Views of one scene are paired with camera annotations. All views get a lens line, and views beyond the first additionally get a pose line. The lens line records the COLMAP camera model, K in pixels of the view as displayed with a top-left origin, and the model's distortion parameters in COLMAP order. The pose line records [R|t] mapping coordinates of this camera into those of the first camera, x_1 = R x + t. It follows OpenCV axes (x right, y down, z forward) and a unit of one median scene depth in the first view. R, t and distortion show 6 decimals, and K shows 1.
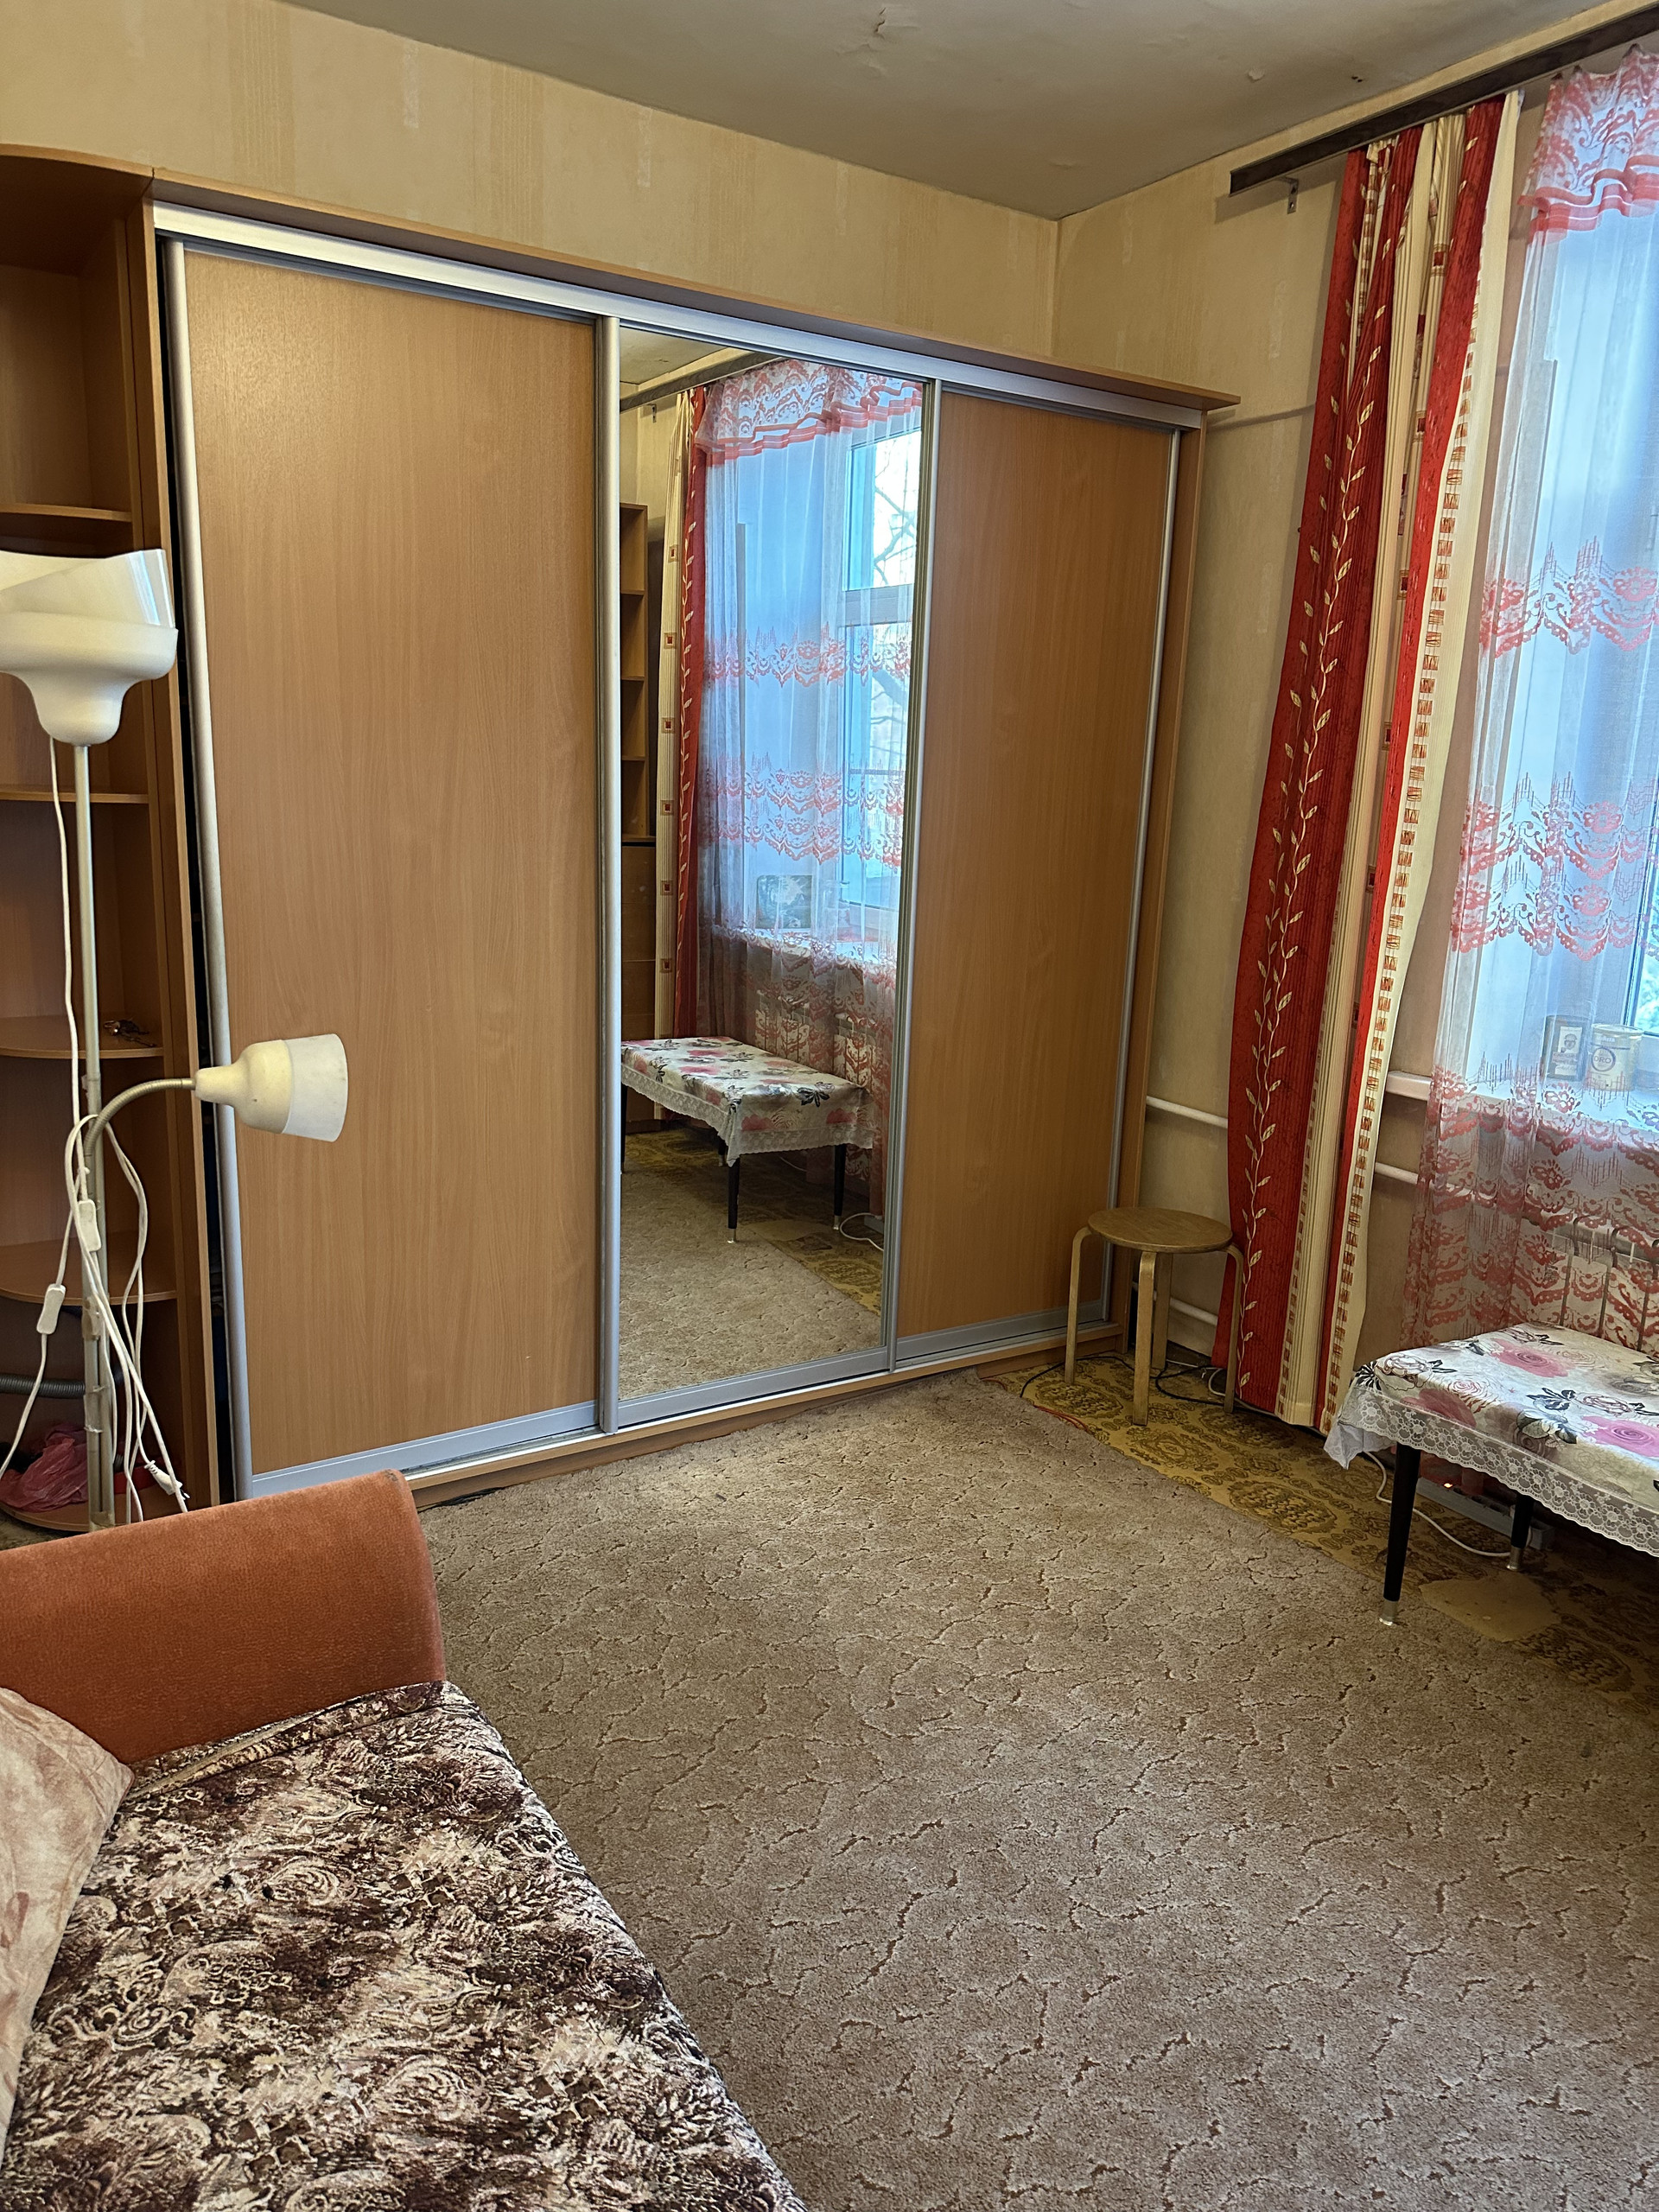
lens RADIAL K [[1550.7, 0, 817.5], [0, 1550.7, 1103.6], [0, 0, 1]] dist [0.032818, -0.045494]
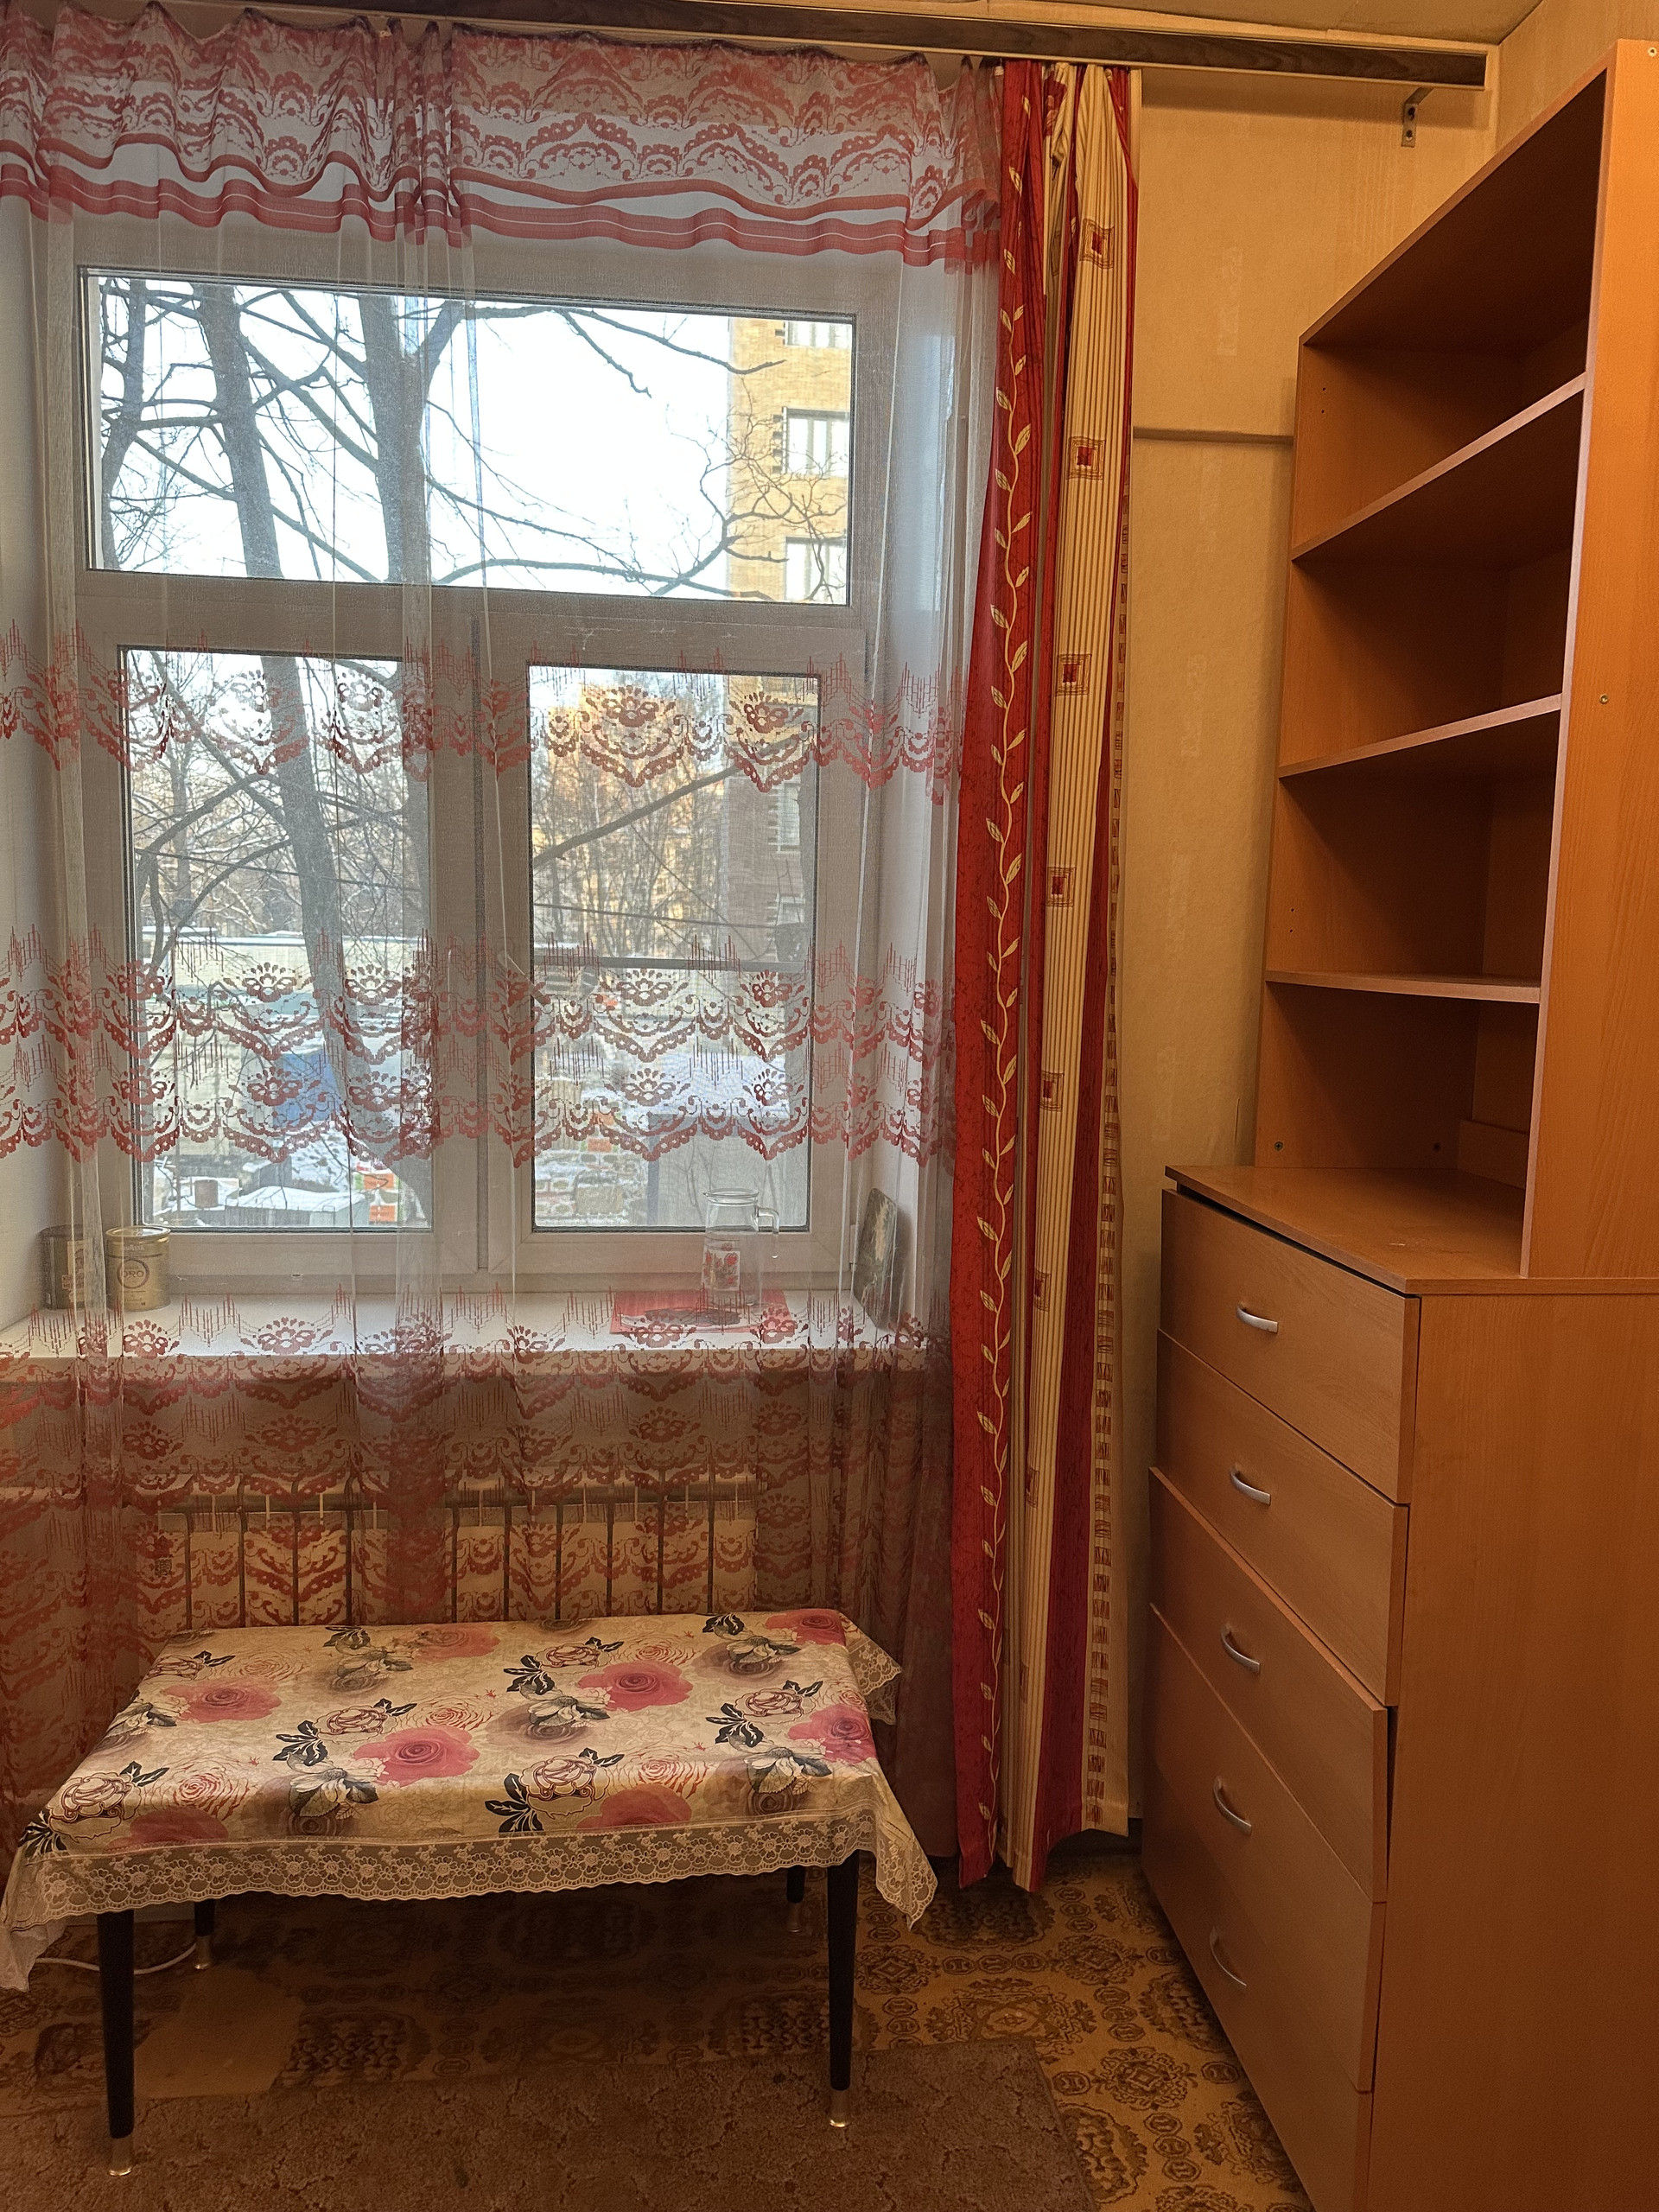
lens RADIAL K [[1550.7, 0, 817.5], [0, 1550.7, 1103.6], [0, 0, 1]] dist [0.032818, -0.045494]
pose [[0.448257, -0.115806, 0.886372, -0.049878], [0.188626, 0.981500, 0.032843, -0.096475], [-0.873777, 0.152471, 0.461808, 0.401432]]
